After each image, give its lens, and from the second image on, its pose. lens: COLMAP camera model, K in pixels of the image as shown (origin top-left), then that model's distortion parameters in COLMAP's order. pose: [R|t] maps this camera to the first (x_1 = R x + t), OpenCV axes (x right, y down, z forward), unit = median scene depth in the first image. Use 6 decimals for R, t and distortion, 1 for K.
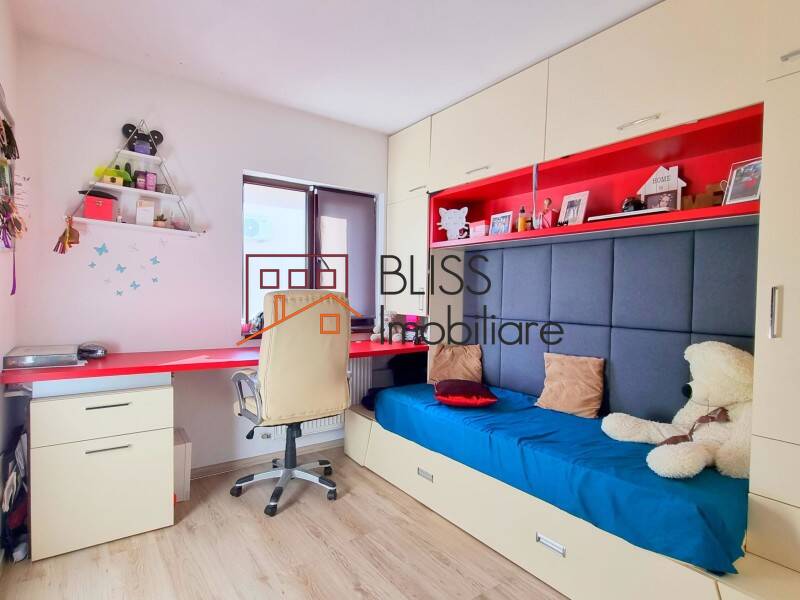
lens RADIAL K [[436.6, 0, 400.8], [0, 436.6, 301.7], [0, 0, 1]] dist [0.001697, -0.001473]
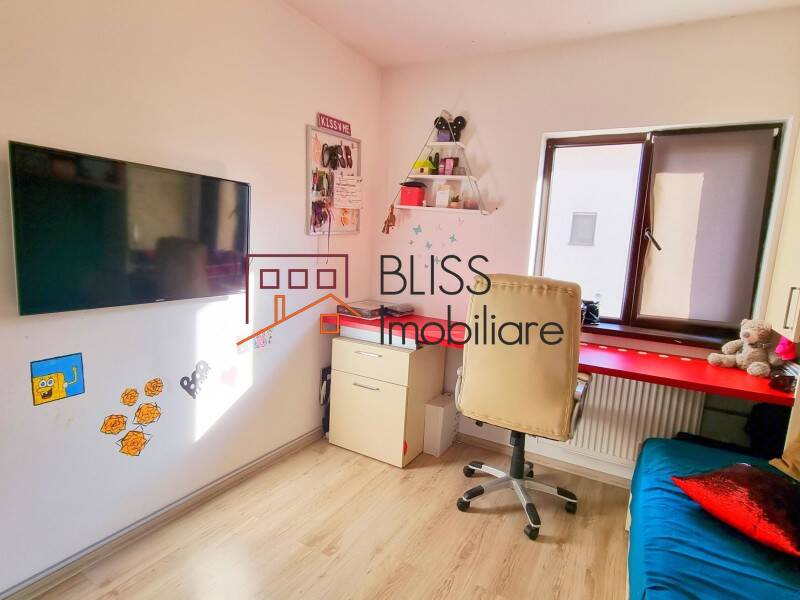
lens RADIAL K [[436.6, 0, 399.0], [0, 436.6, 299.9], [0, 0, 1]] dist [0.001697, -0.001473]
pose [[0.427555, 0.125609, -0.895220, 0.392933], [-0.070201, 0.991922, 0.105650, -0.048374], [0.901259, 0.017674, 0.432919, 0.409807]]
